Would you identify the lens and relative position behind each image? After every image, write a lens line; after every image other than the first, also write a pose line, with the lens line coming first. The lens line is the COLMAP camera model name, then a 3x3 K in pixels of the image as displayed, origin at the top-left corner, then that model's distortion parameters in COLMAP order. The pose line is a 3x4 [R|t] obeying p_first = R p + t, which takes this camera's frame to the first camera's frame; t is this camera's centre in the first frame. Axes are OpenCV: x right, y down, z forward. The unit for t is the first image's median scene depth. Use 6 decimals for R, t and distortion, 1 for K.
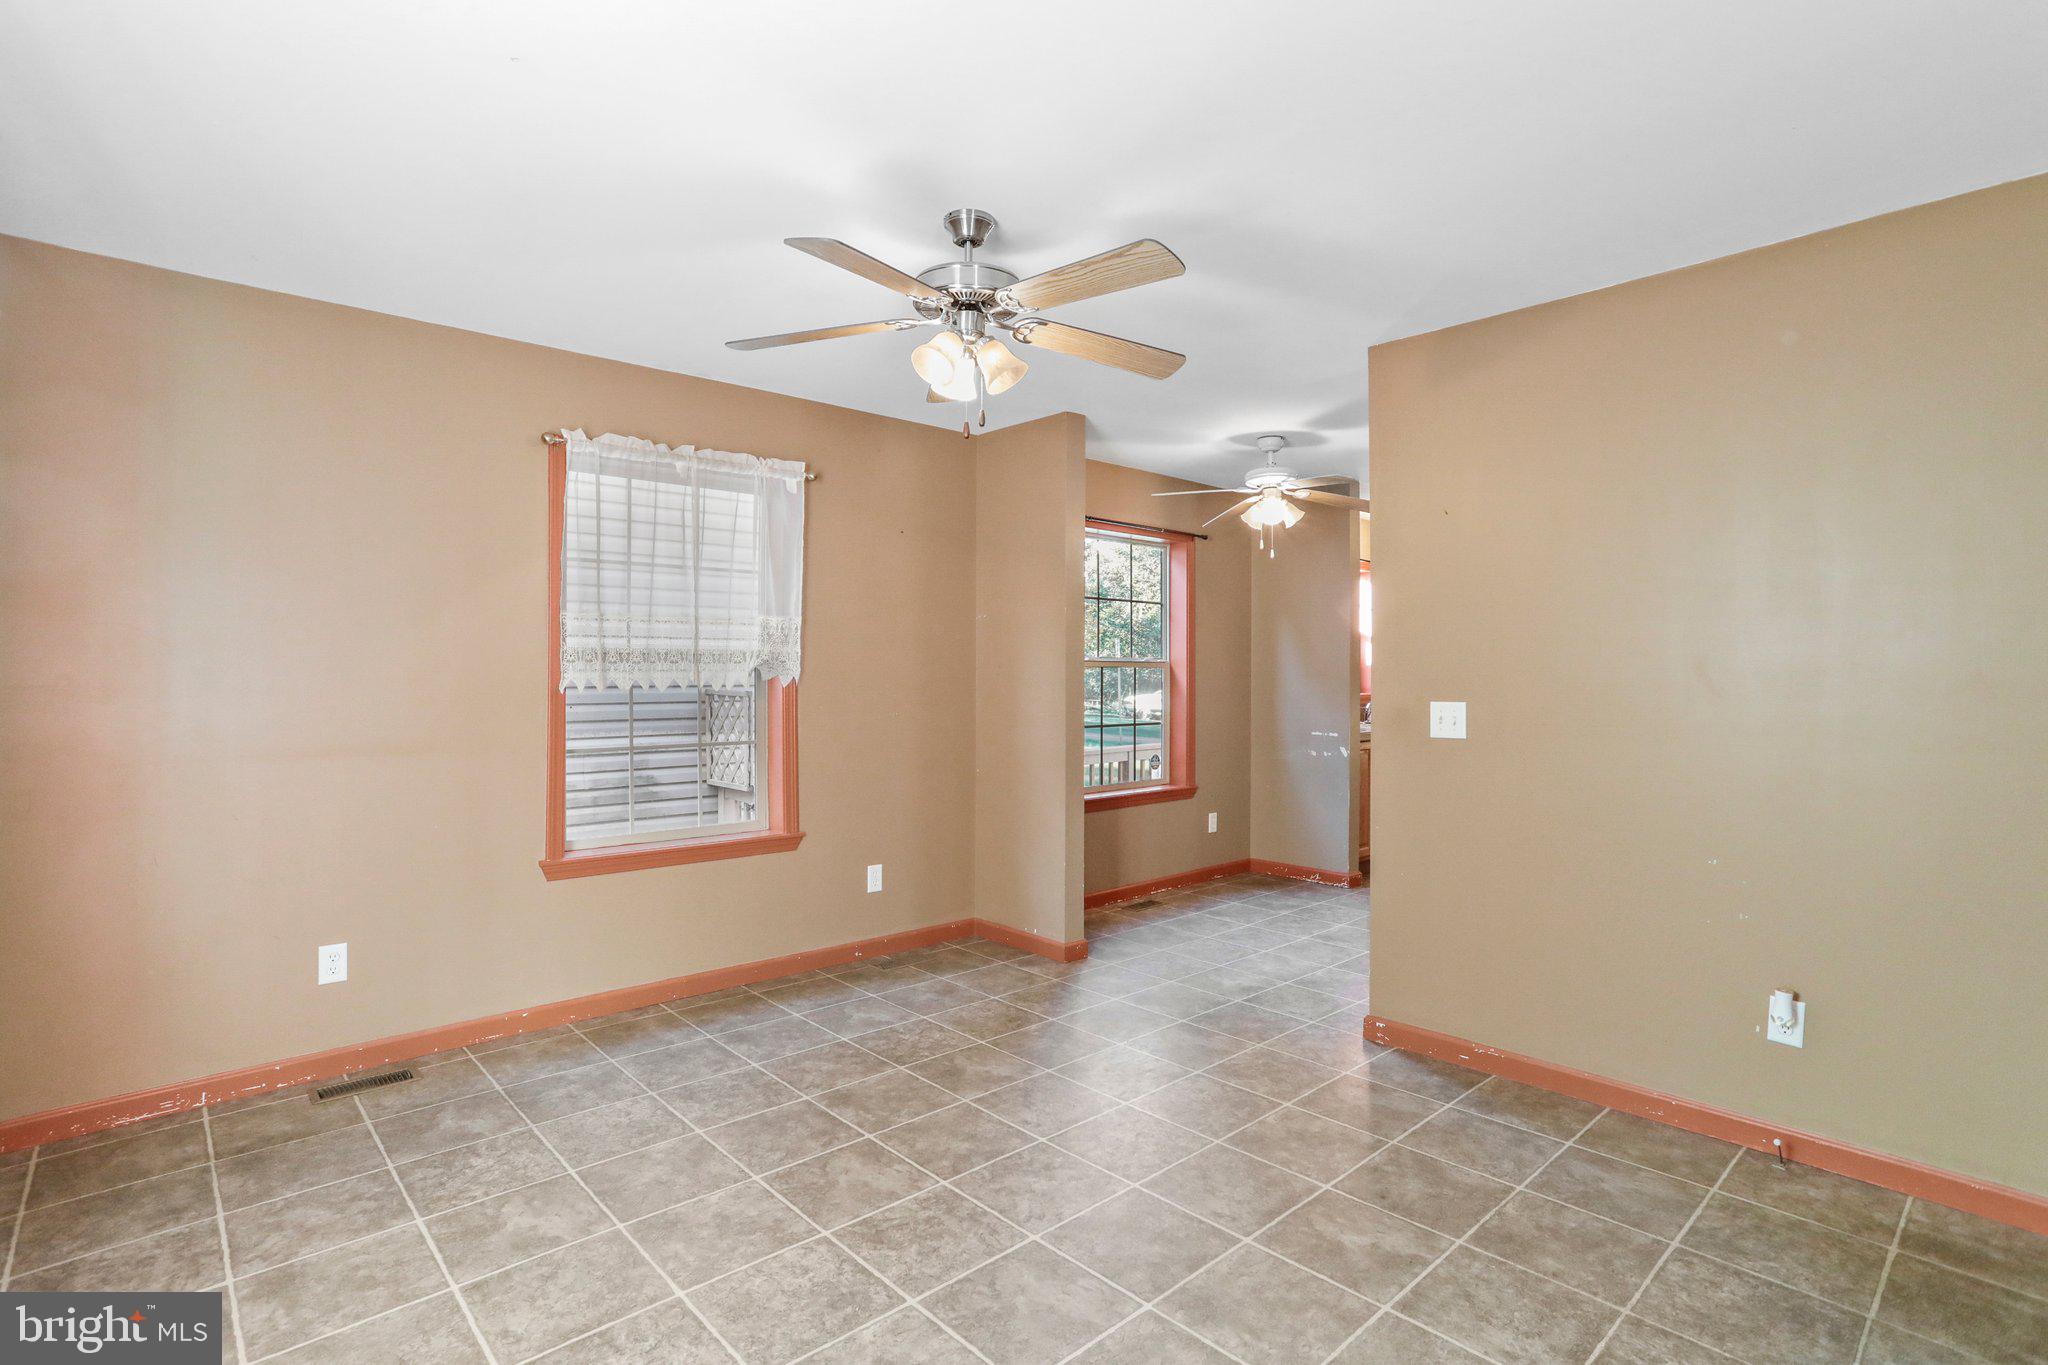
lens RADIAL K [[994.2, 0, 1023.4], [0, 994.2, 676.3], [0, 0, 1]] dist [-0.051780, 0.023513]
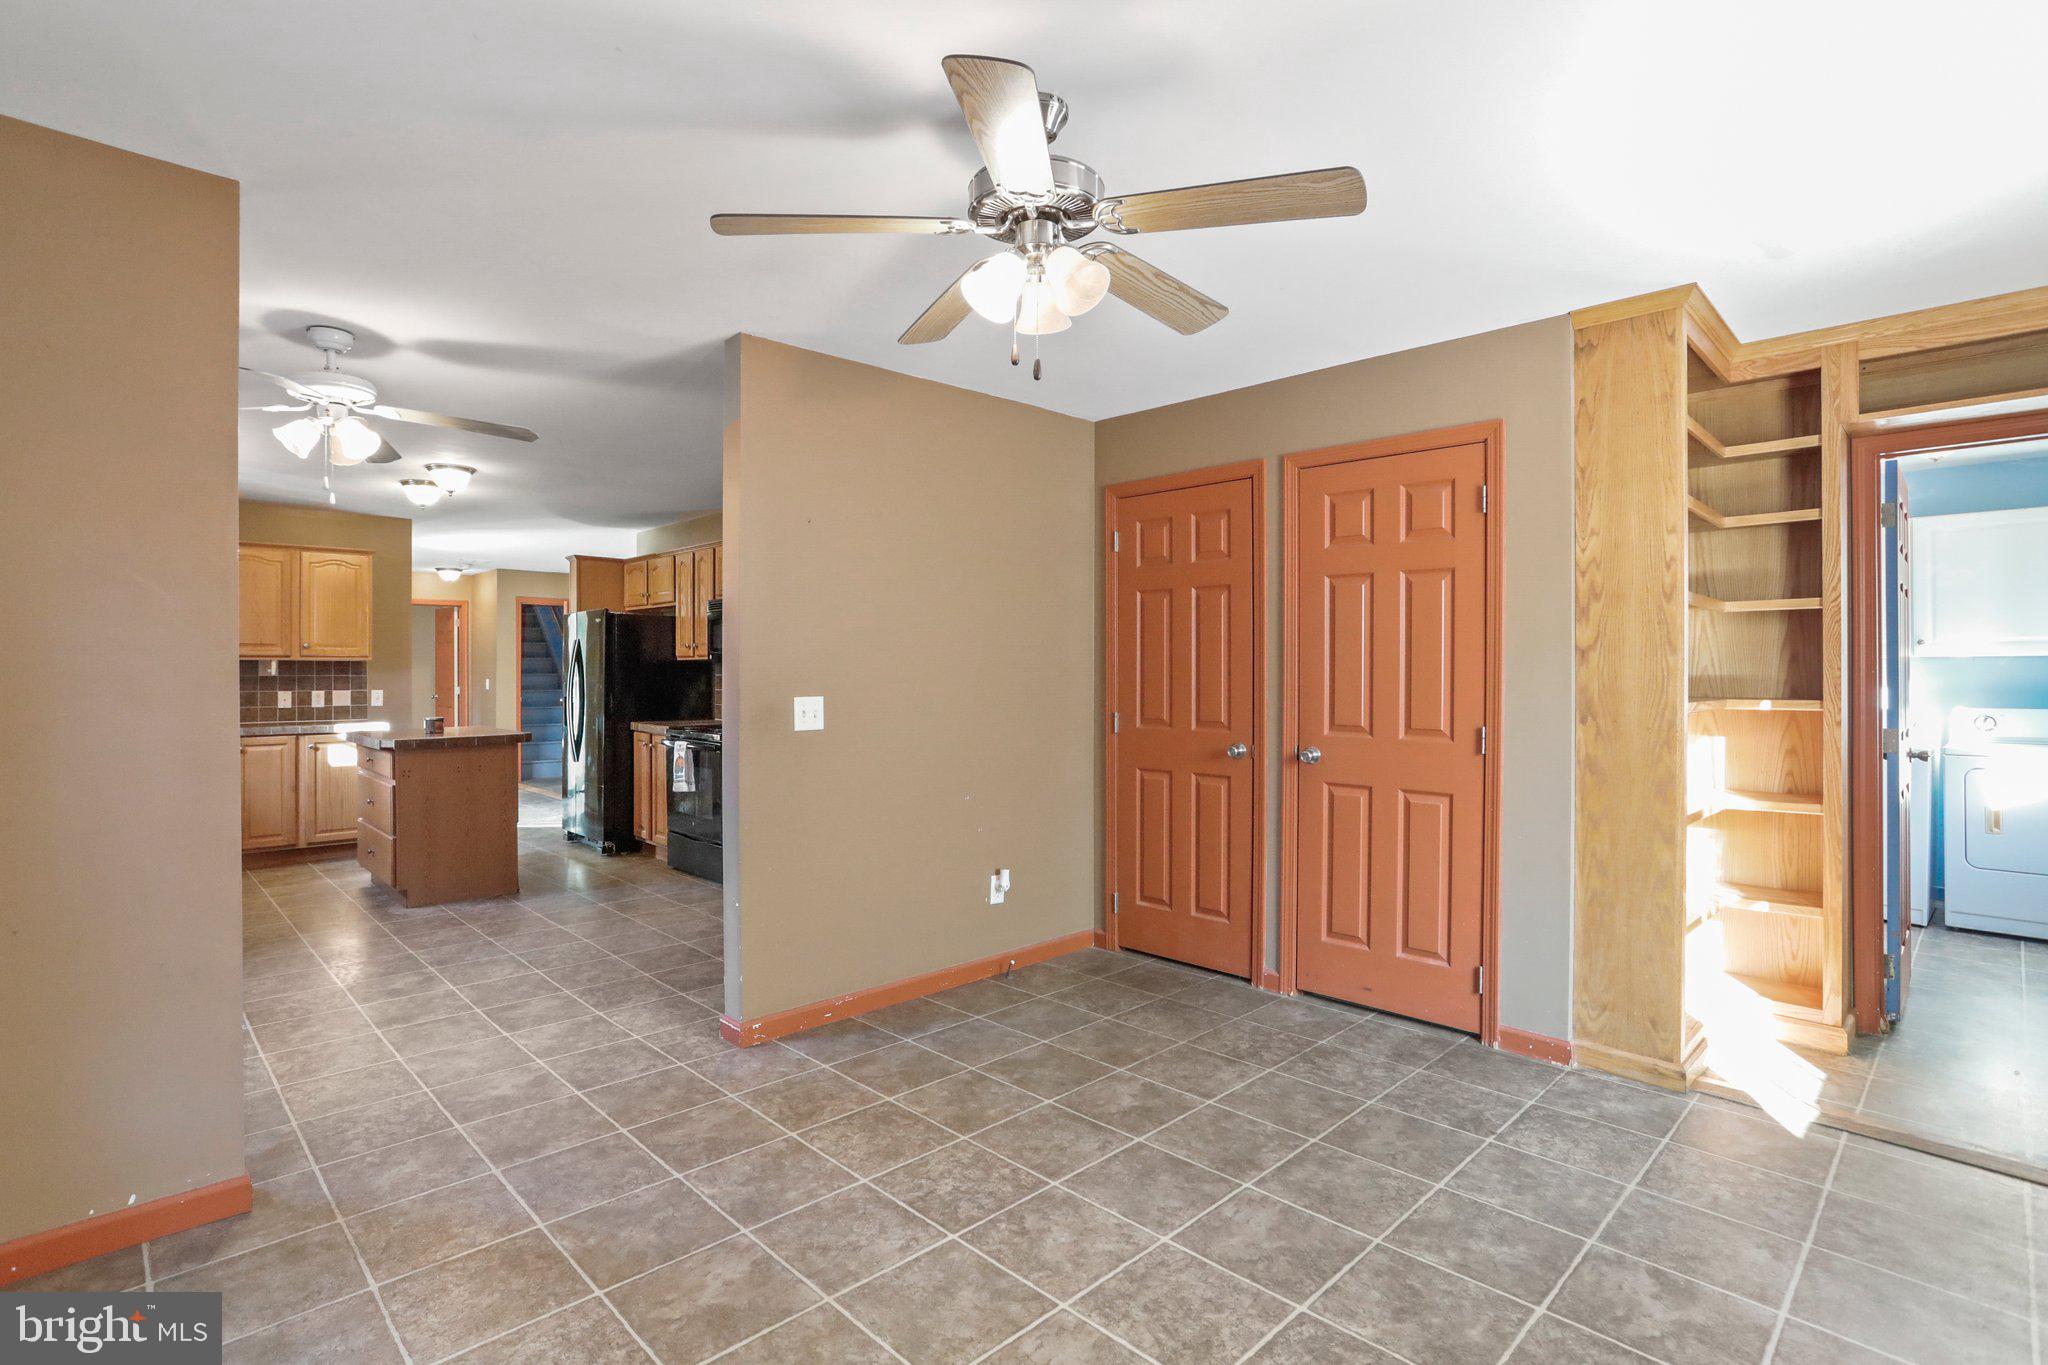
lens RADIAL K [[989.8, 0, 1021.1], [0, 989.8, 675.5], [0, 0, 1]] dist [-0.049116, 0.025317]
pose [[-0.032877, -0.005923, 0.999442, -0.928182], [0.002073, 0.999980, 0.005995, -0.005199], [-0.999457, 0.002269, -0.032864, 1.126786]]
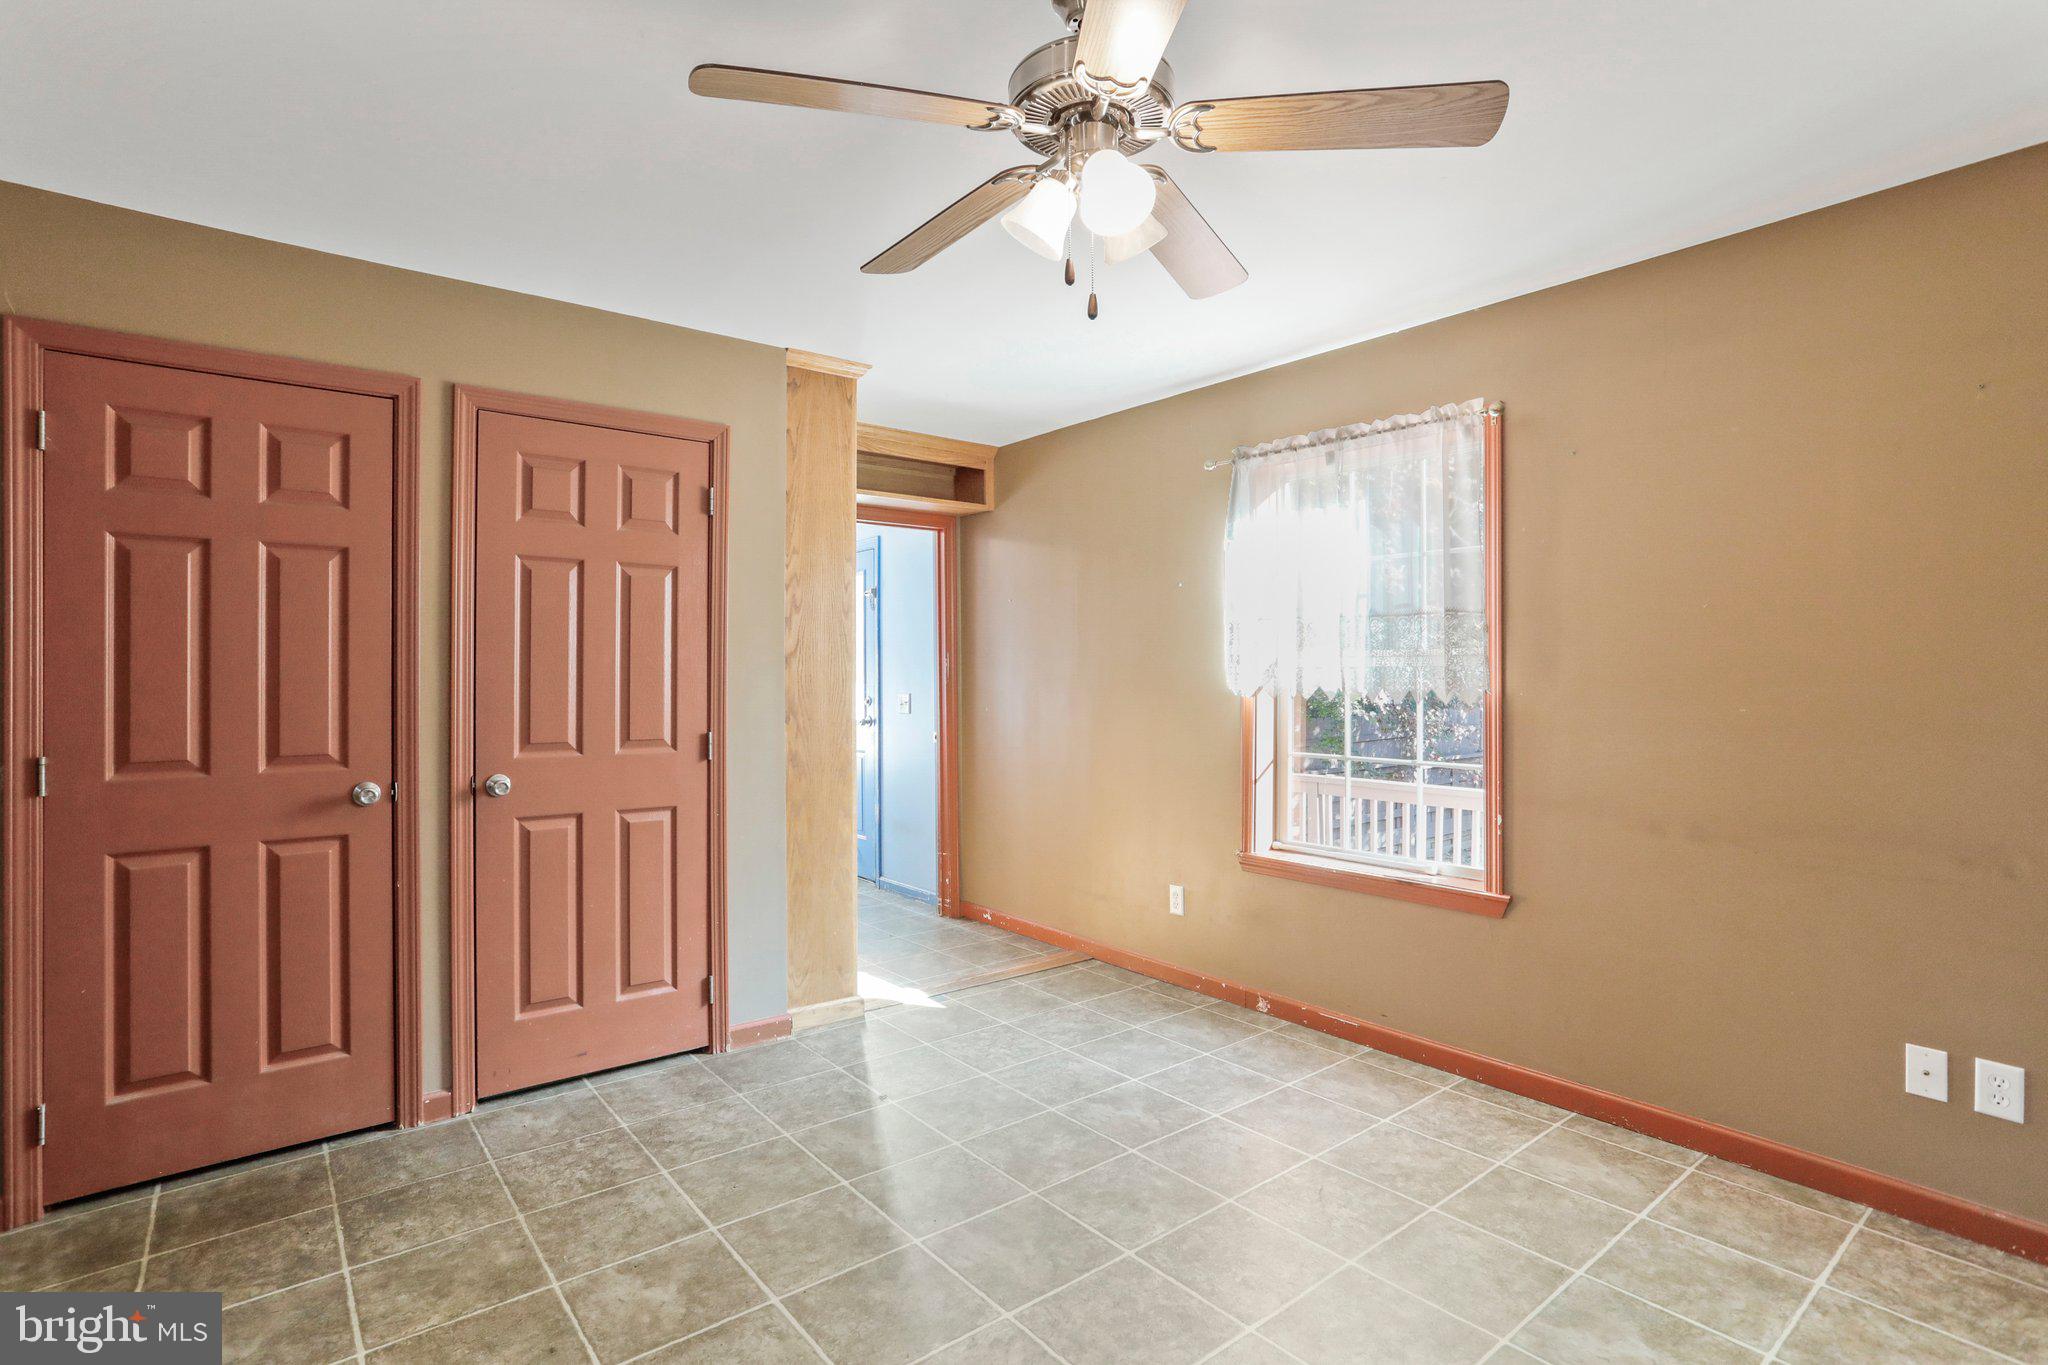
lens RADIAL K [[989.8, 0, 1021.1], [0, 989.8, 675.5], [0, 0, 1]] dist [-0.049116, 0.025317]
pose [[-0.997594, 0.001668, 0.069308, -0.059958], [0.001899, 0.999993, 0.003276, -0.005545], [-0.069302, 0.003400, -0.997590, 1.790998]]
